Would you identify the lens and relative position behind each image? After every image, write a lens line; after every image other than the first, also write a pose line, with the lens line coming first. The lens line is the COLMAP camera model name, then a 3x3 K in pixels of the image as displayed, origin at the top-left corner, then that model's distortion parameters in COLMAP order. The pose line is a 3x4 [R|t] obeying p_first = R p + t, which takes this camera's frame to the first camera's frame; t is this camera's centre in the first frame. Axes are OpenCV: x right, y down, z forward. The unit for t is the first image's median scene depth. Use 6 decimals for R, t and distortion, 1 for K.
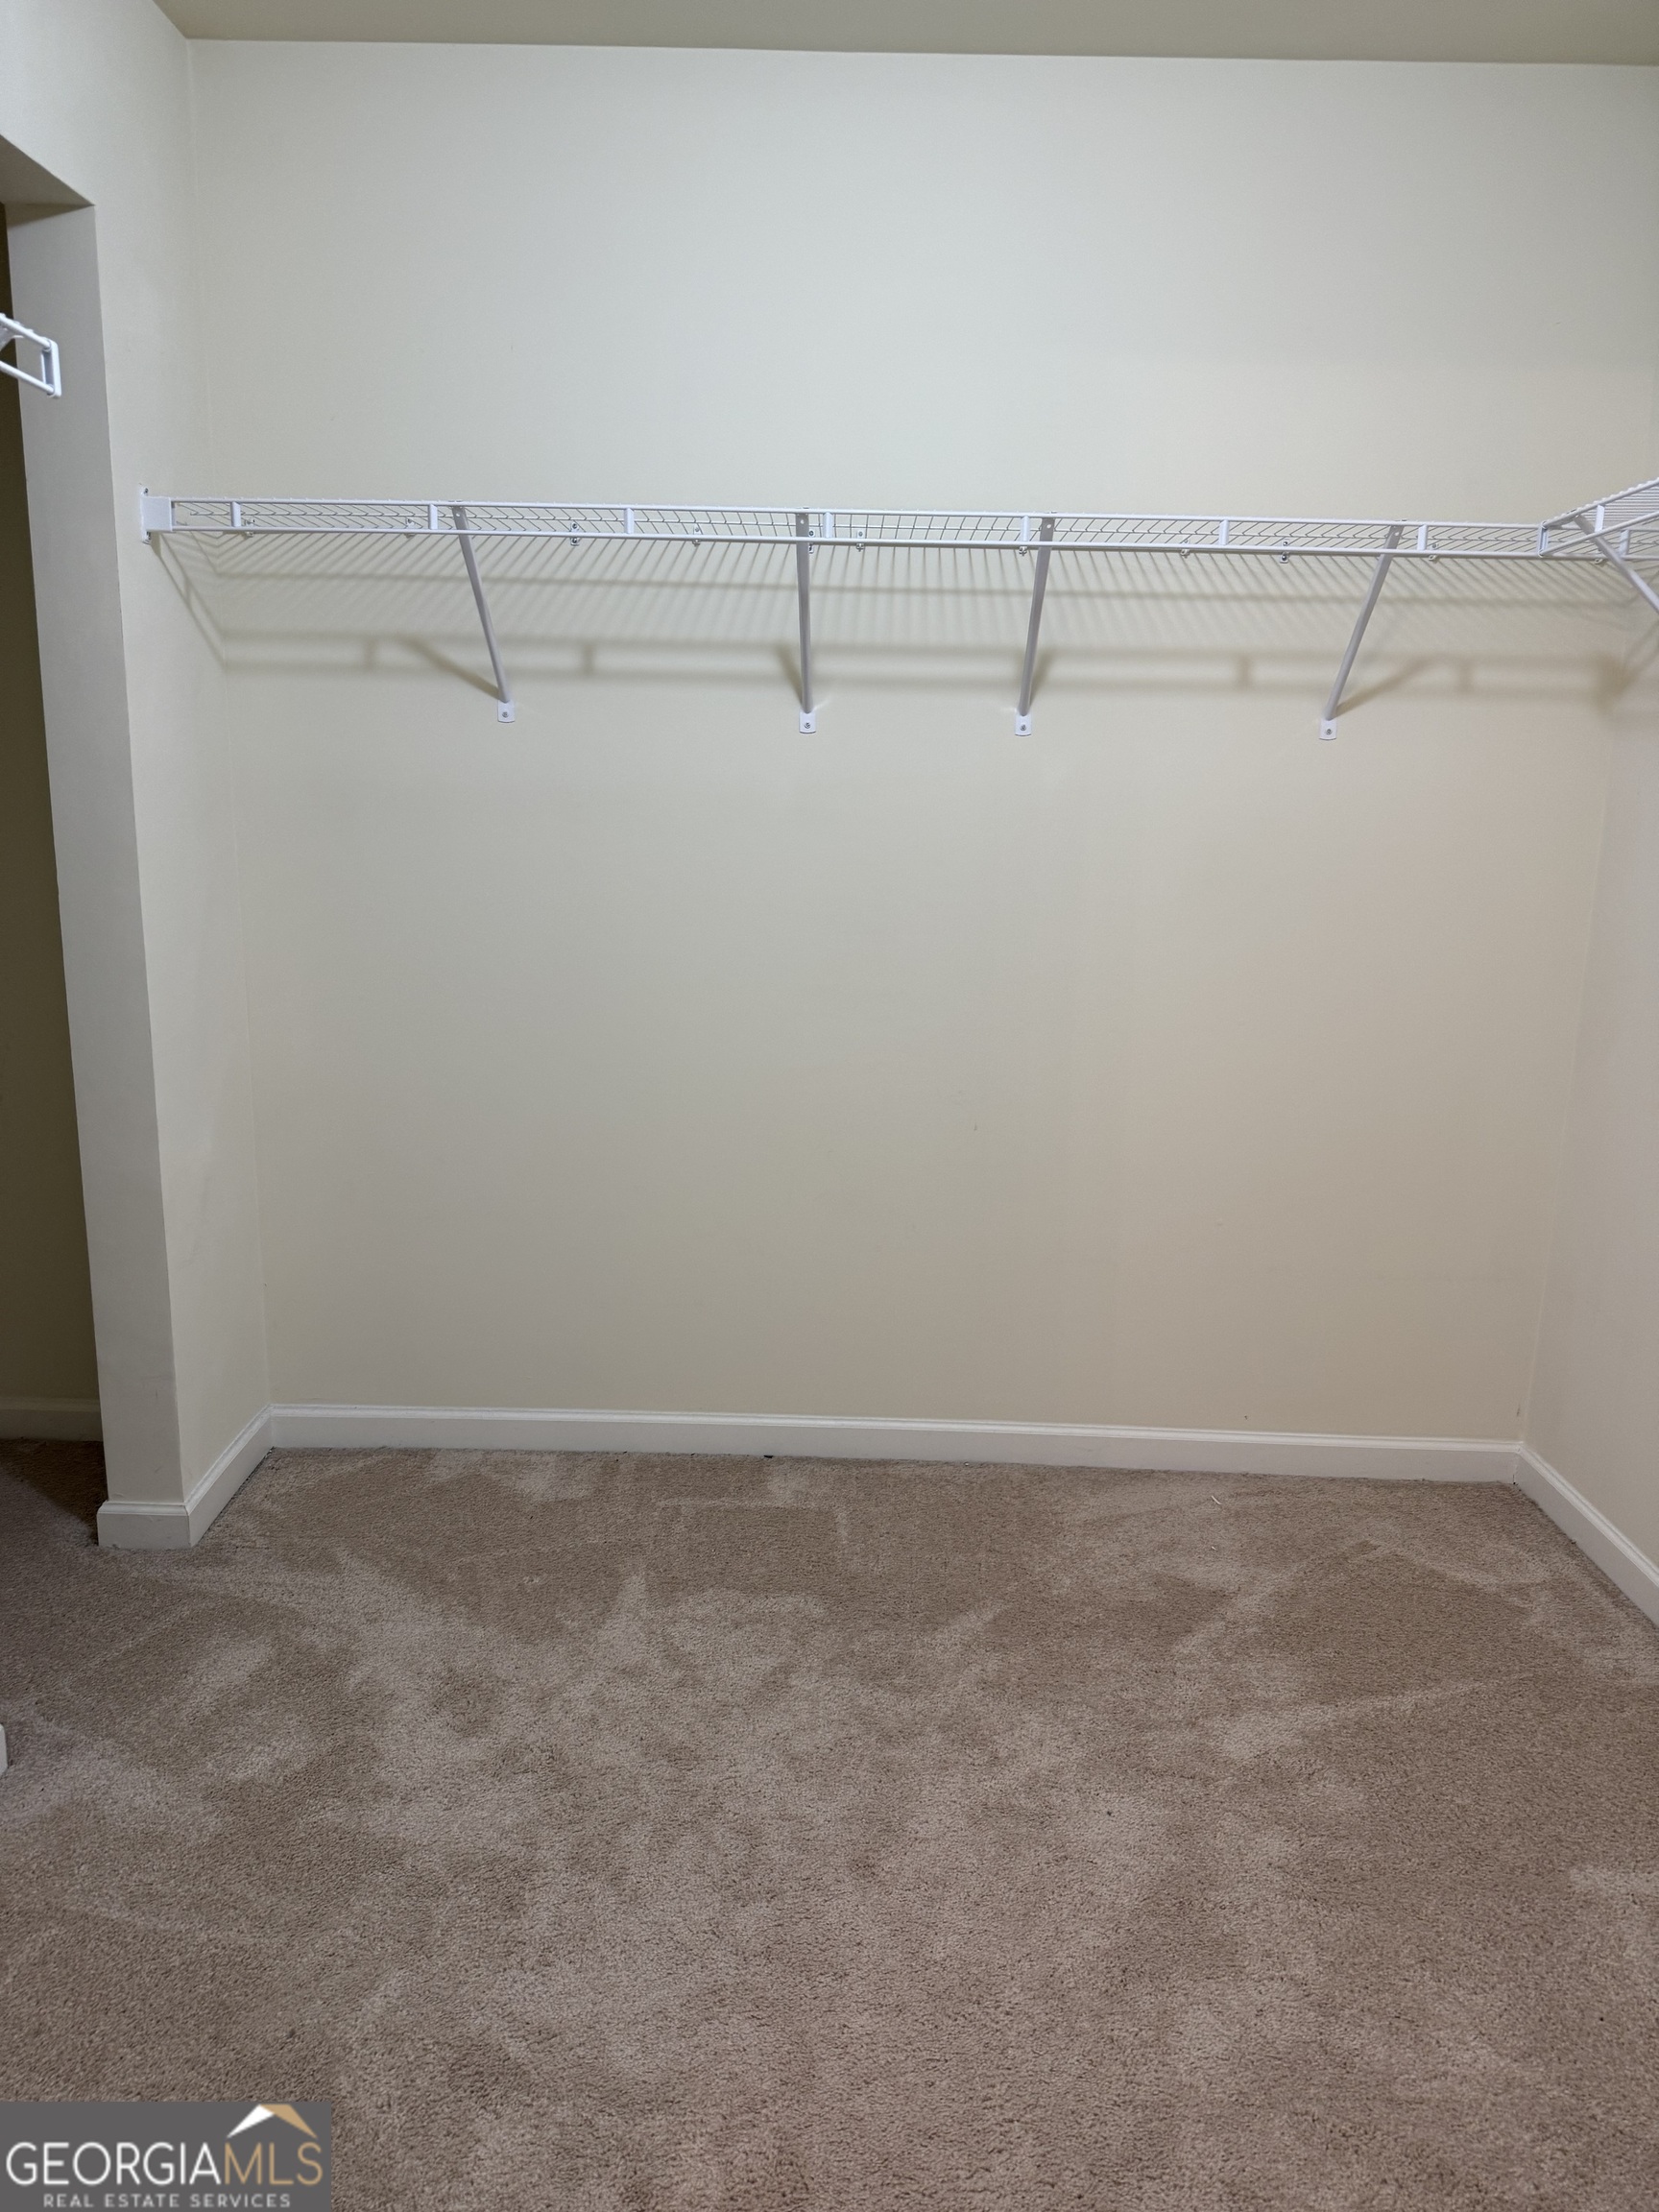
lens RADIAL K [[1559.3, 0, 829.1], [0, 1559.3, 1119.4], [0, 0, 1]] dist [0.122978, -0.214931]
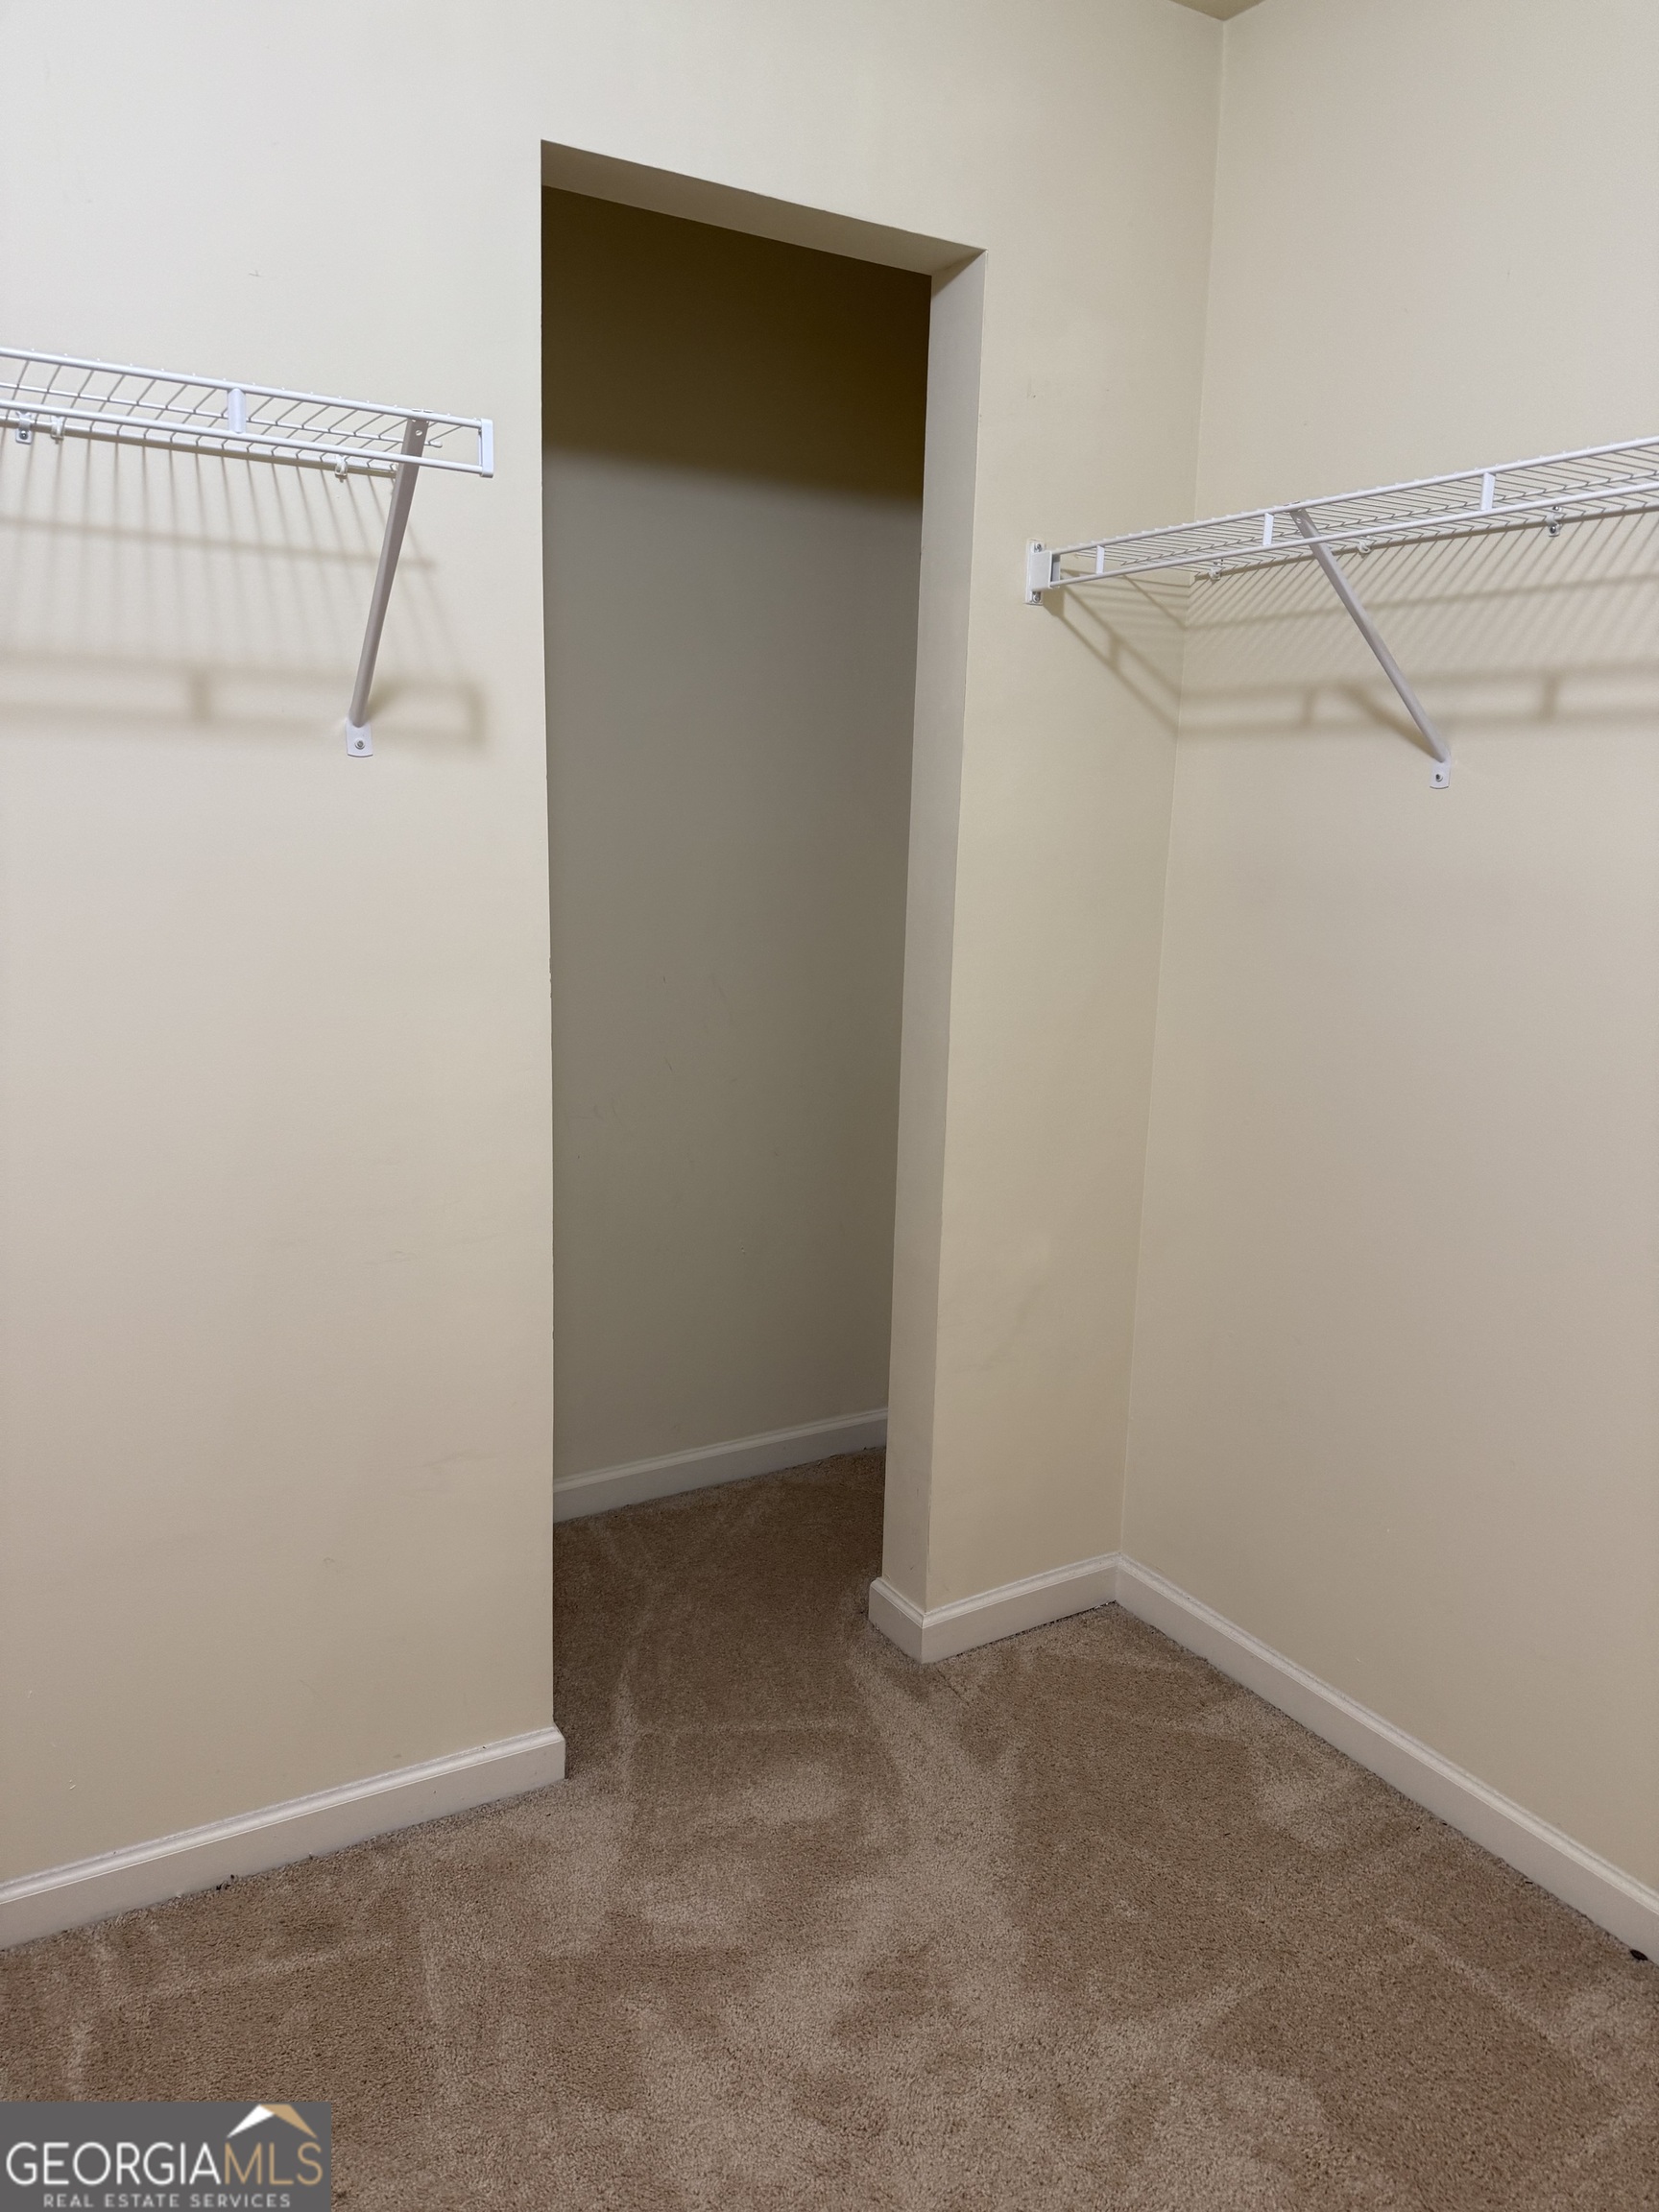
lens RADIAL K [[1559.3, 0, 829.1], [0, 1559.3, 1119.4], [0, 0, 1]] dist [0.122978, -0.214931]
pose [[0.525089, 0.169392, -0.834019, 0.296352], [-0.198946, 0.977270, 0.073233, -0.103513], [0.827467, 0.127472, 0.546854, 0.398065]]
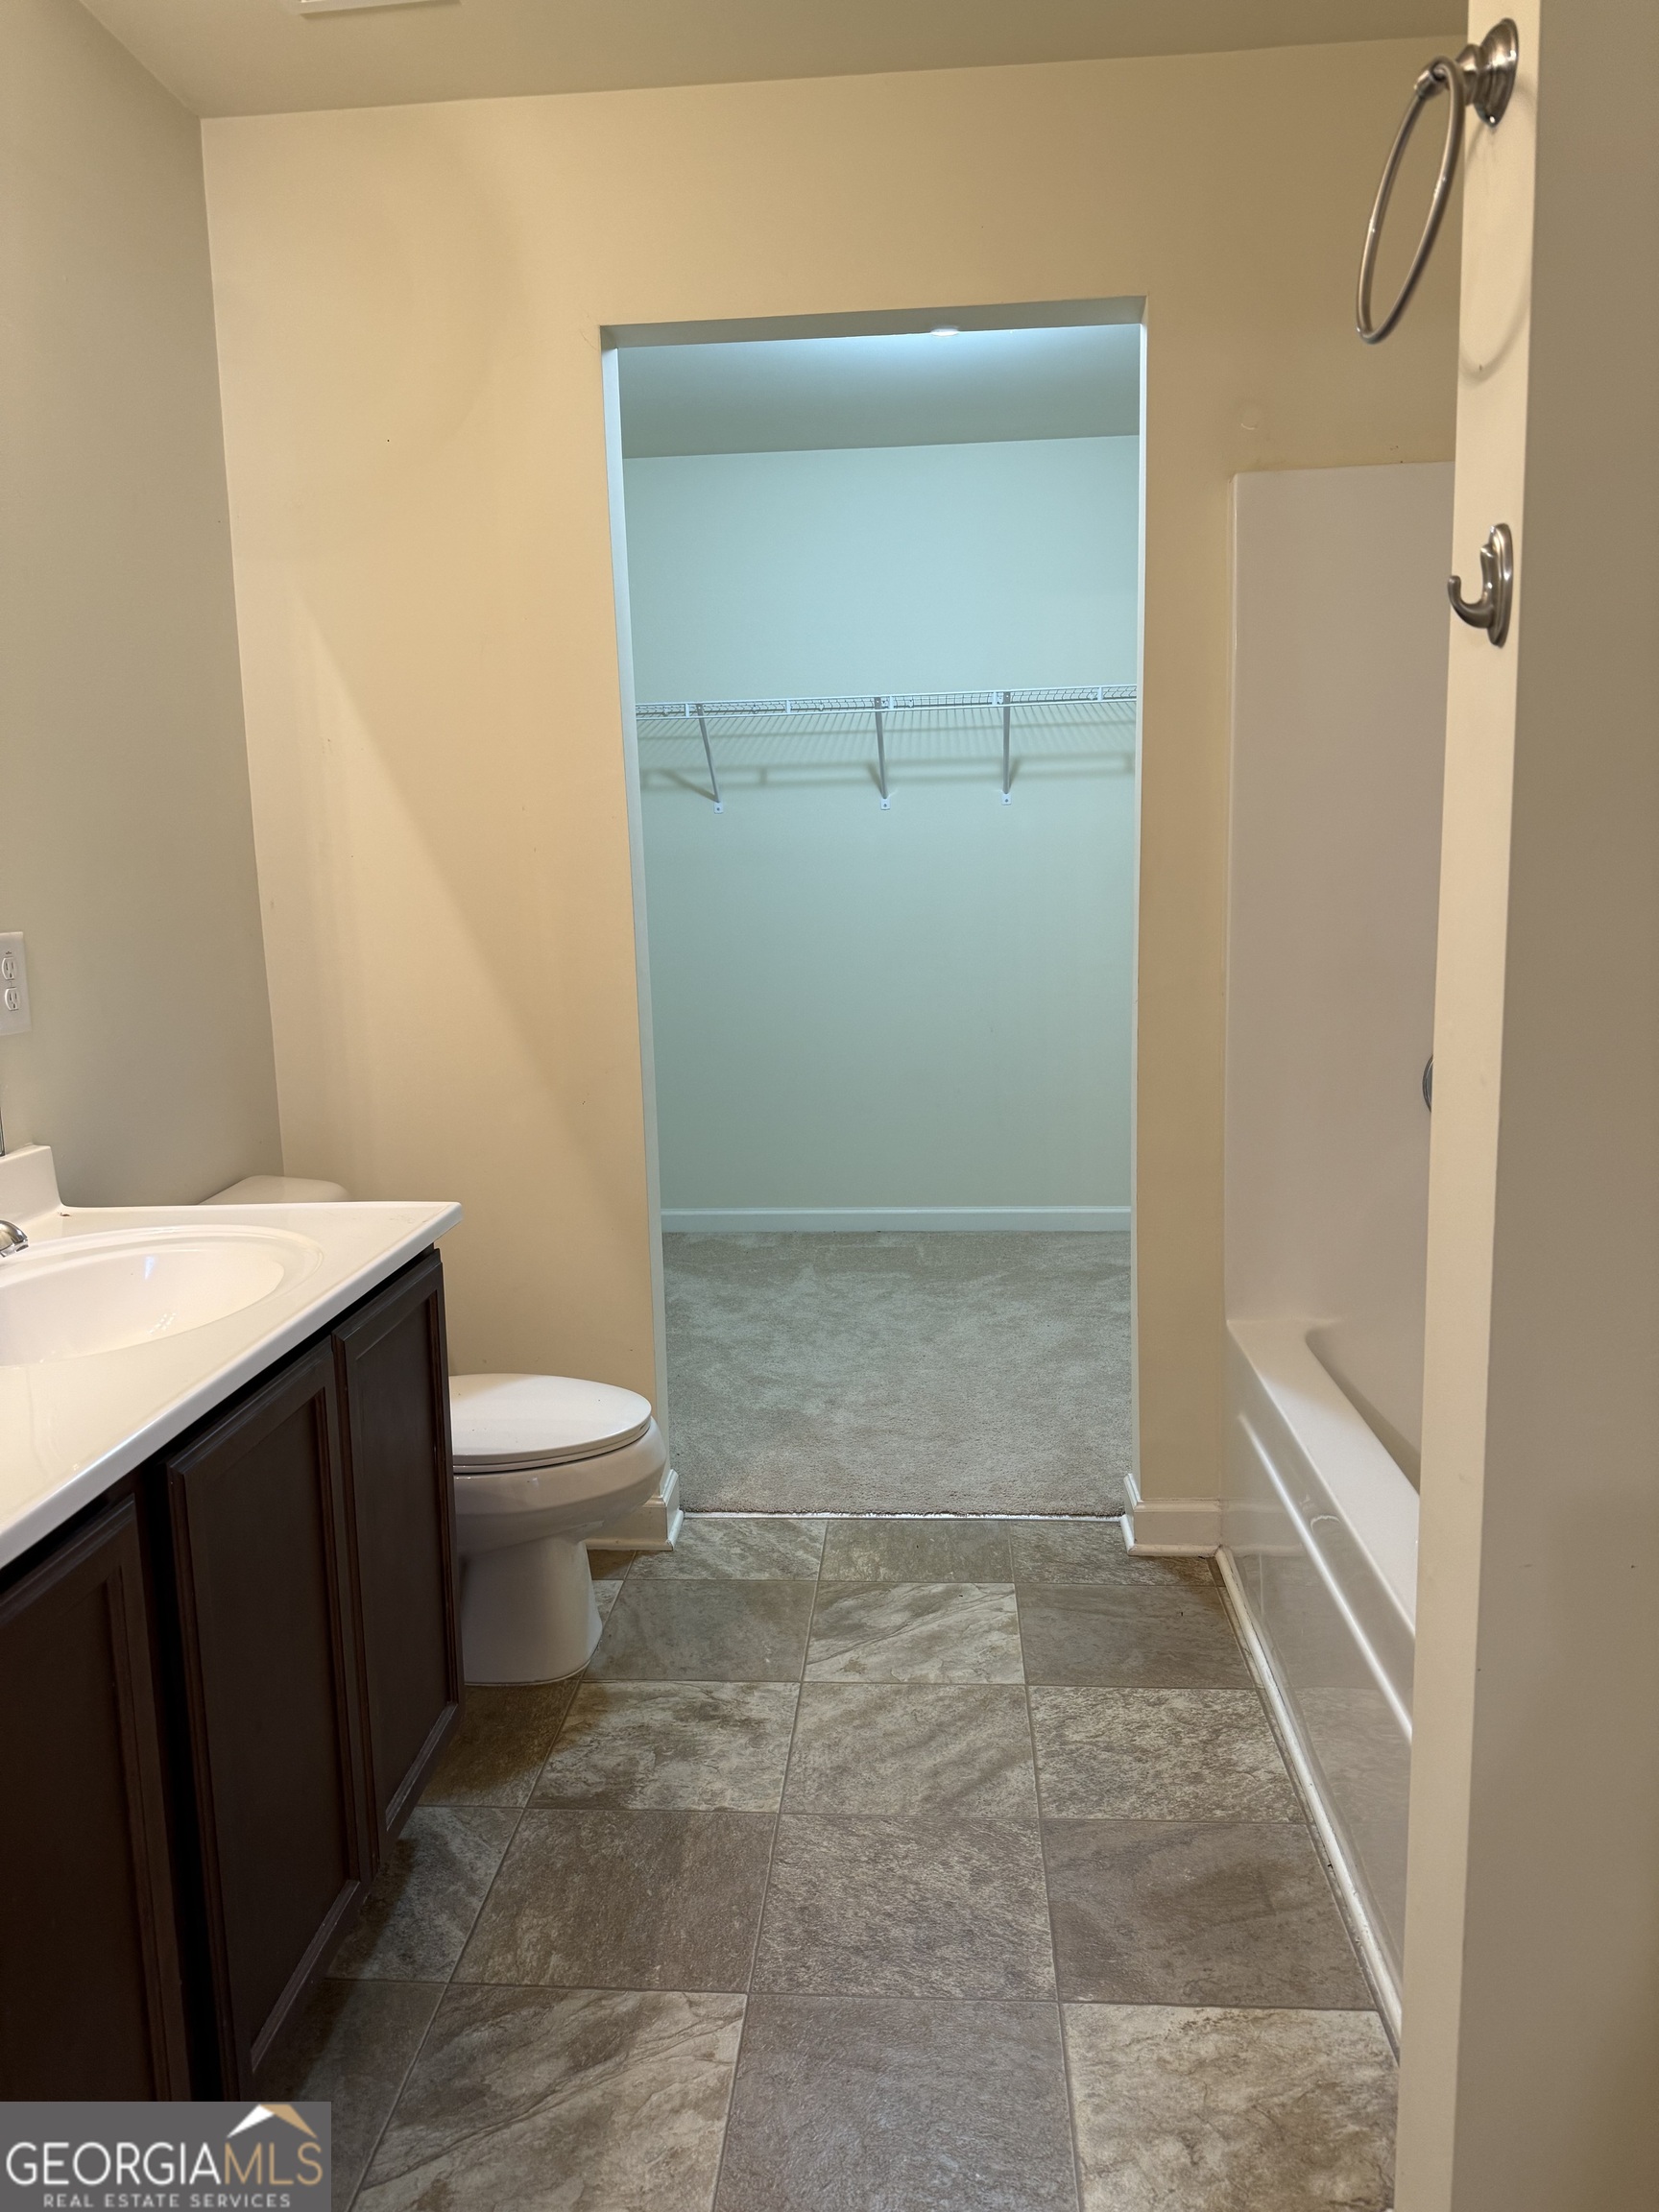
lens RADIAL K [[1559.3, 0, 829.1], [0, 1559.3, 1119.4], [0, 0, 1]] dist [0.122978, -0.214931]
pose [[0.996839, -0.038056, -0.069744, 0.034579], [0.034718, 0.998221, -0.048463, 0.197815], [0.071464, 0.045888, 0.996387, -0.797448]]
